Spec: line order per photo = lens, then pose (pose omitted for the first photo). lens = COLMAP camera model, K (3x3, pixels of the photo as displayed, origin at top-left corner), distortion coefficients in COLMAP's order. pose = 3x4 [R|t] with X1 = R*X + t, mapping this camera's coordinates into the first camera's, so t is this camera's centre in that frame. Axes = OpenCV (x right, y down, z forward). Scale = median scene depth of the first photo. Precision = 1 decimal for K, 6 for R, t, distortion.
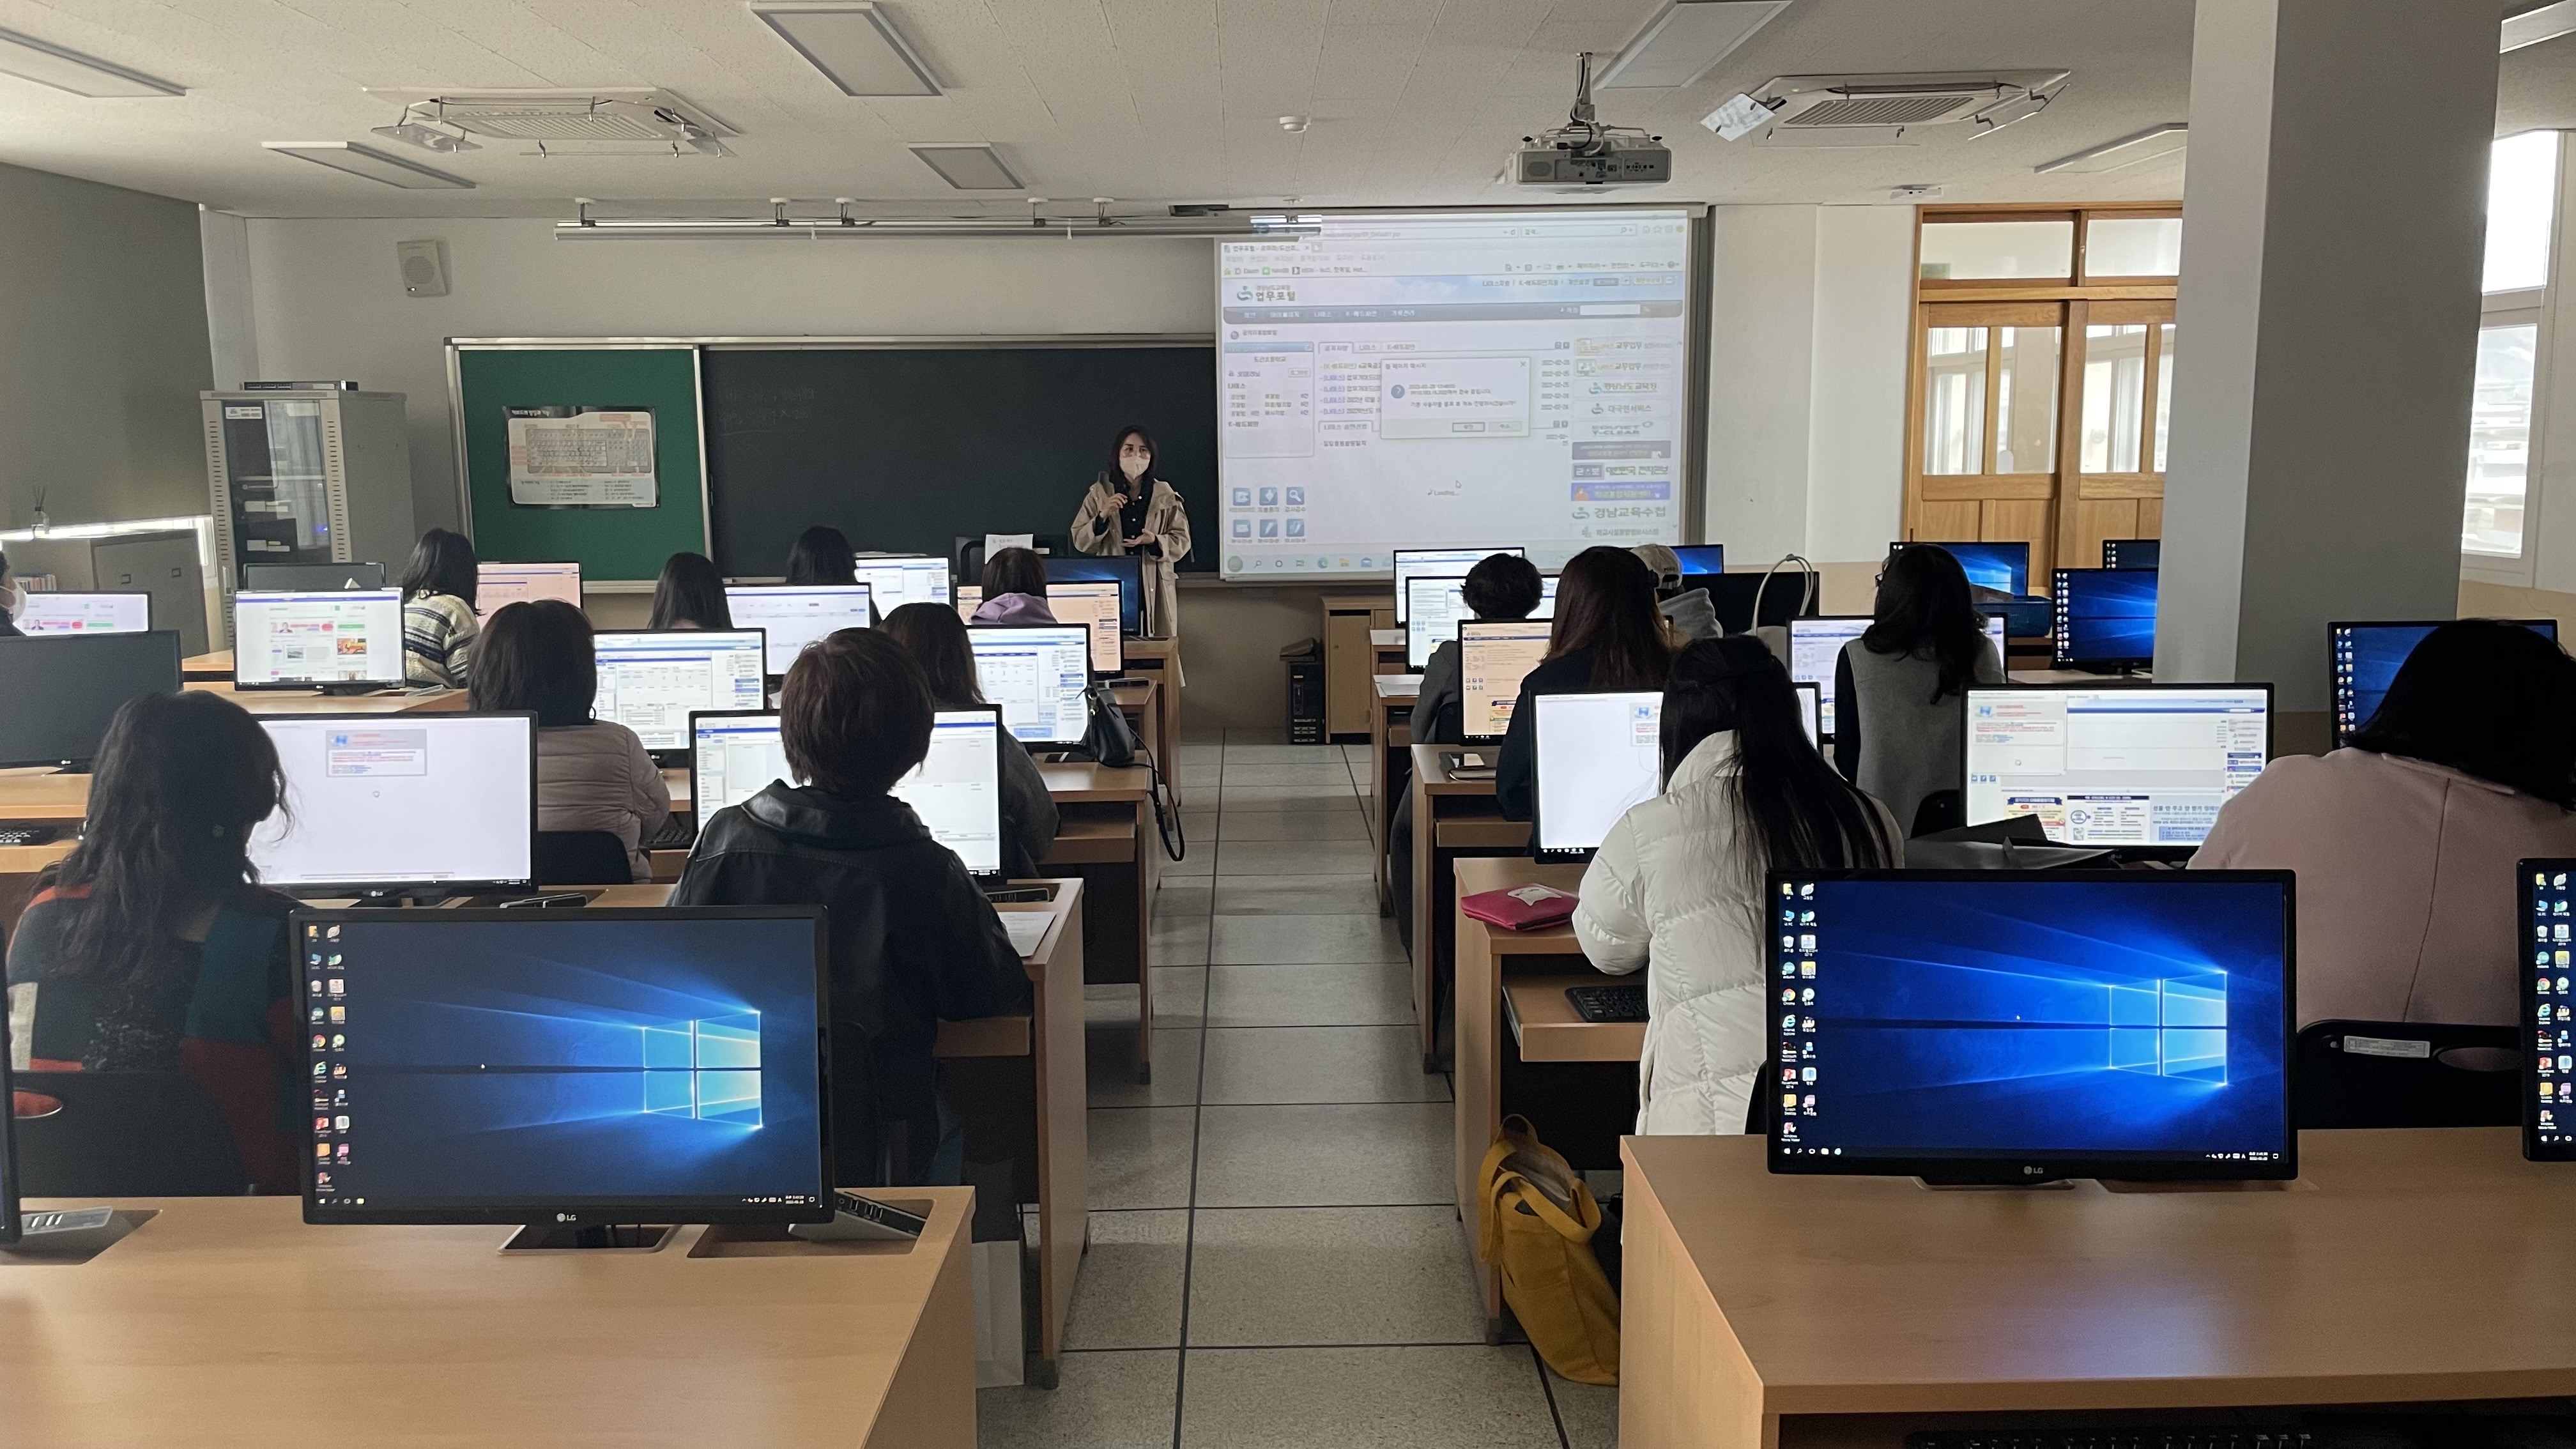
lens RADIAL K [[1945.6, 0, 1288.0], [0, 1945.6, 724.5], [0, 0, 1]] dist [0.109385, -0.146038]
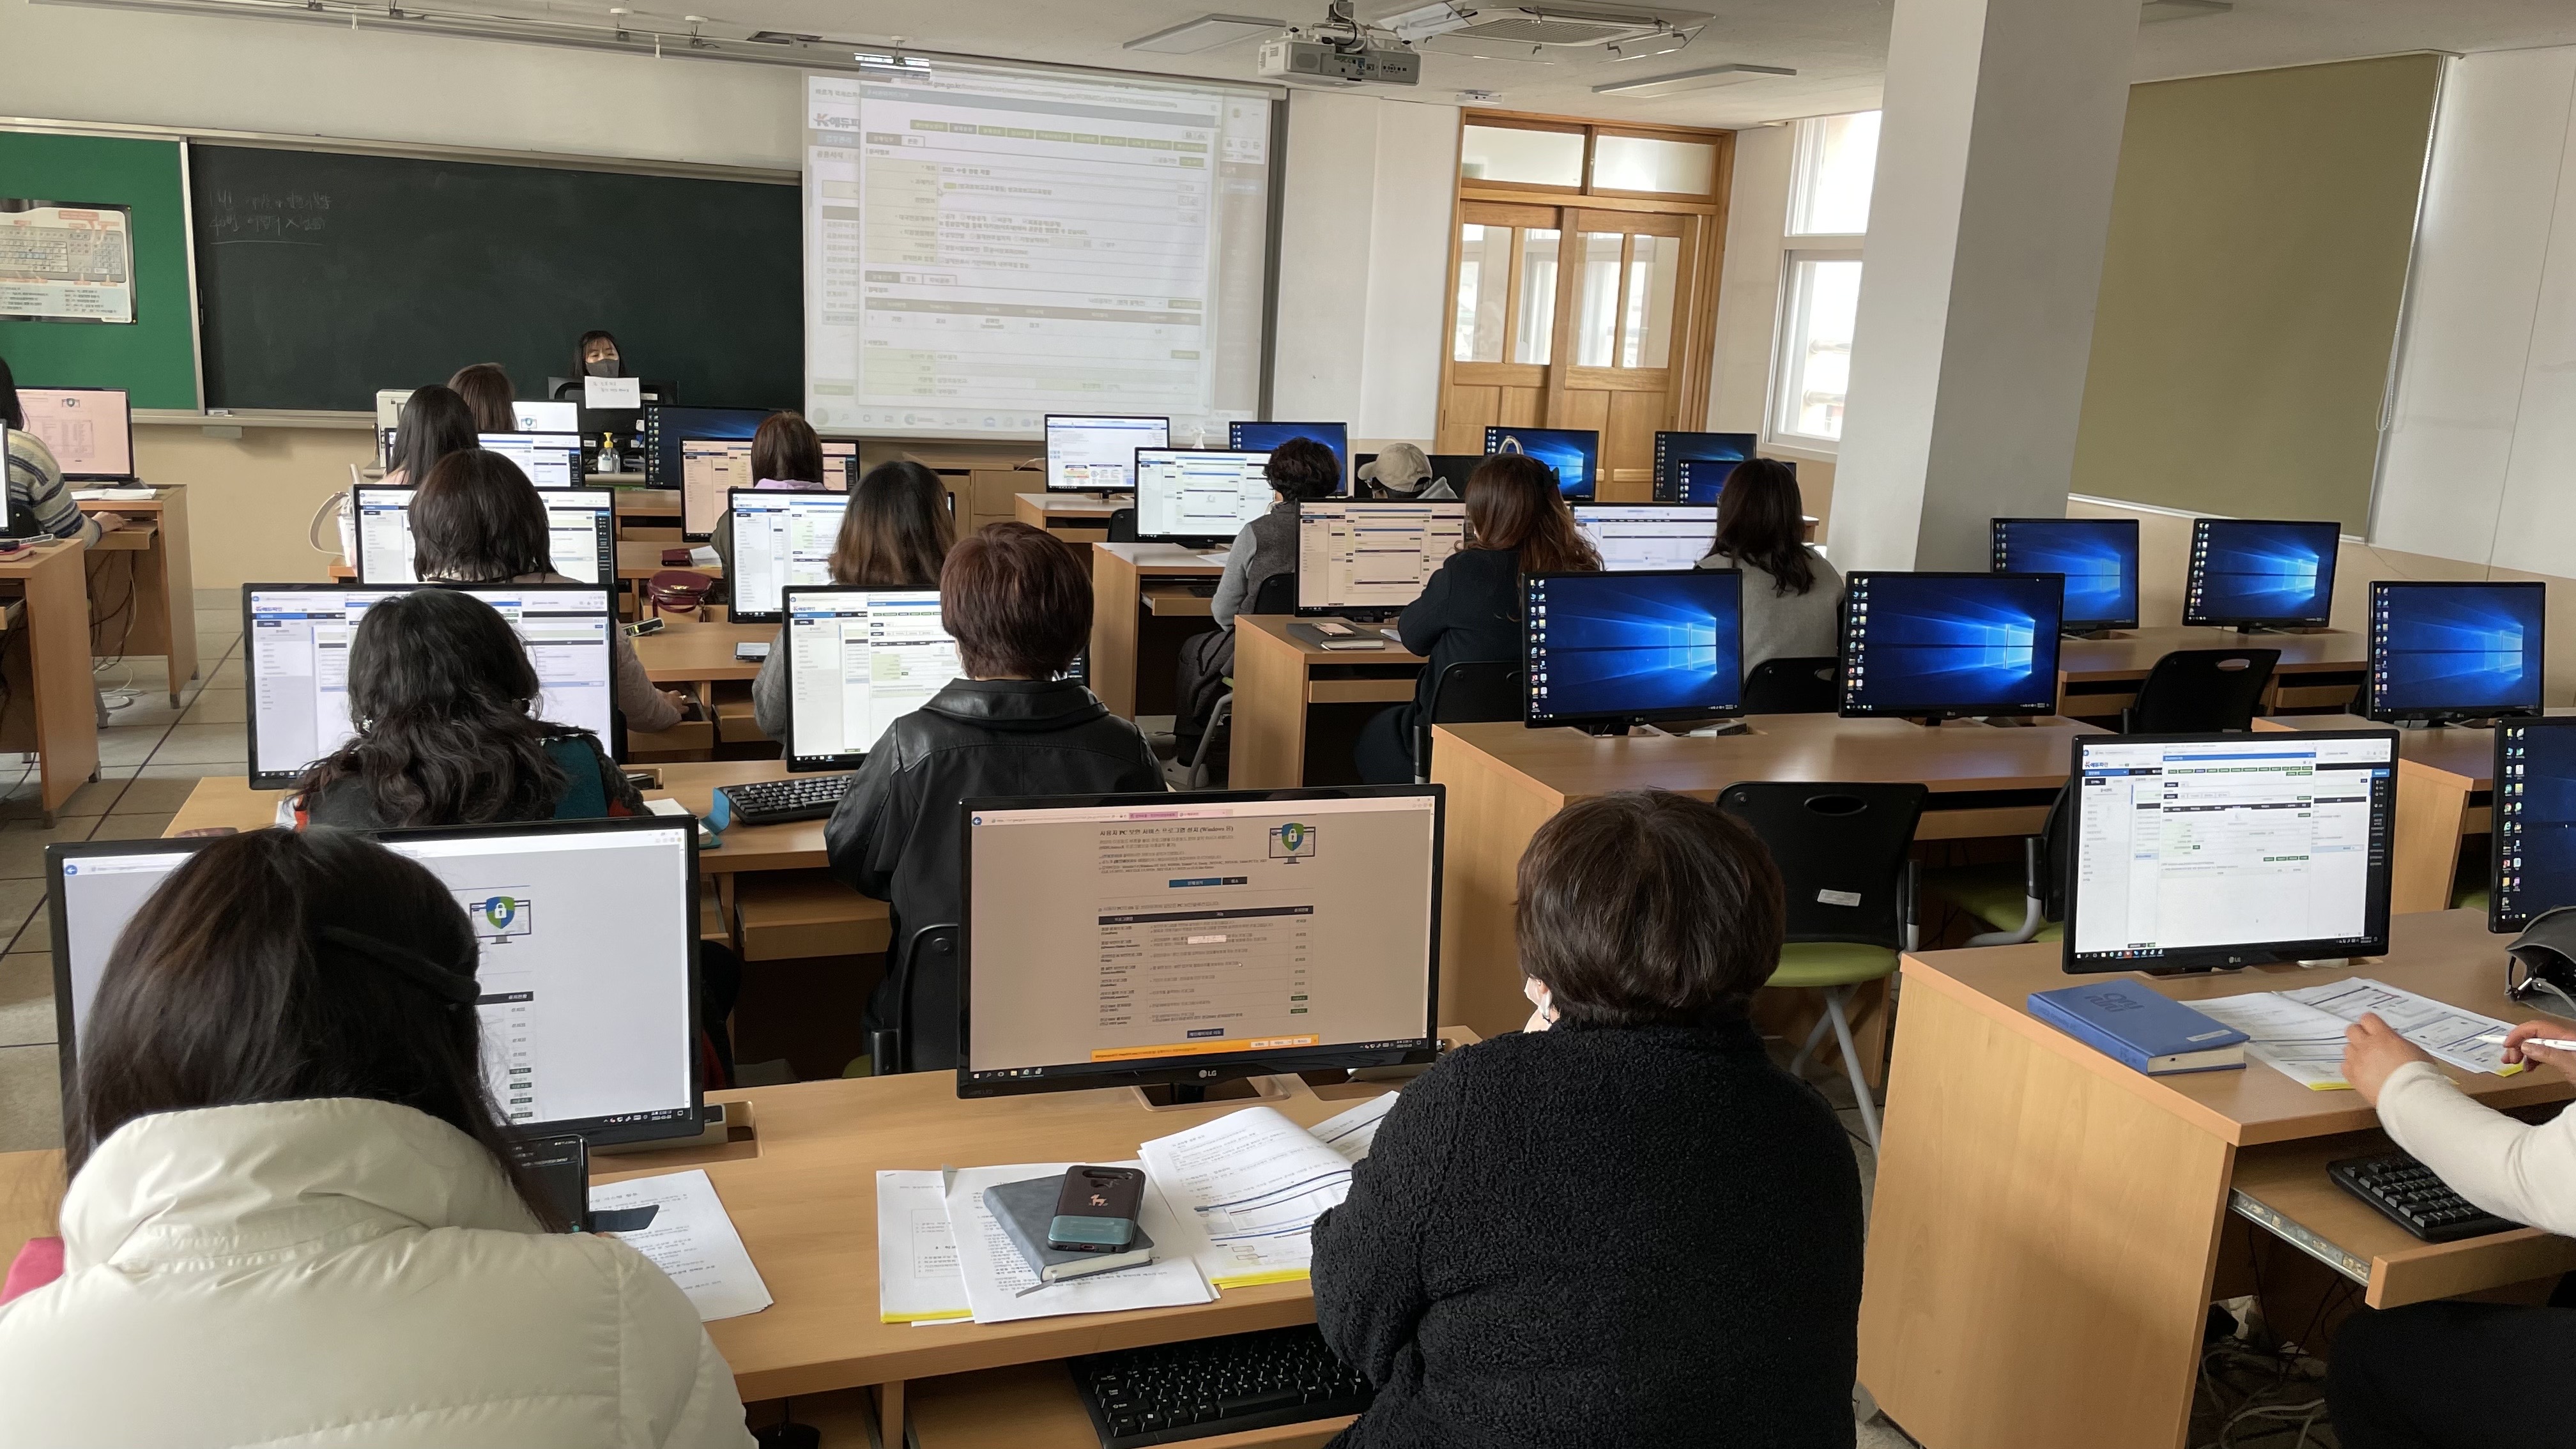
lens RADIAL K [[1945.6, 0, 1288.0], [0, 1945.6, 724.5], [0, 0, 1]] dist [0.109385, -0.146038]
pose [[0.941148, -0.014999, 0.337661, -0.141954], [-0.010583, 0.997217, 0.073795, -0.004563], [-0.337828, -0.073025, 0.938371, -0.002629]]
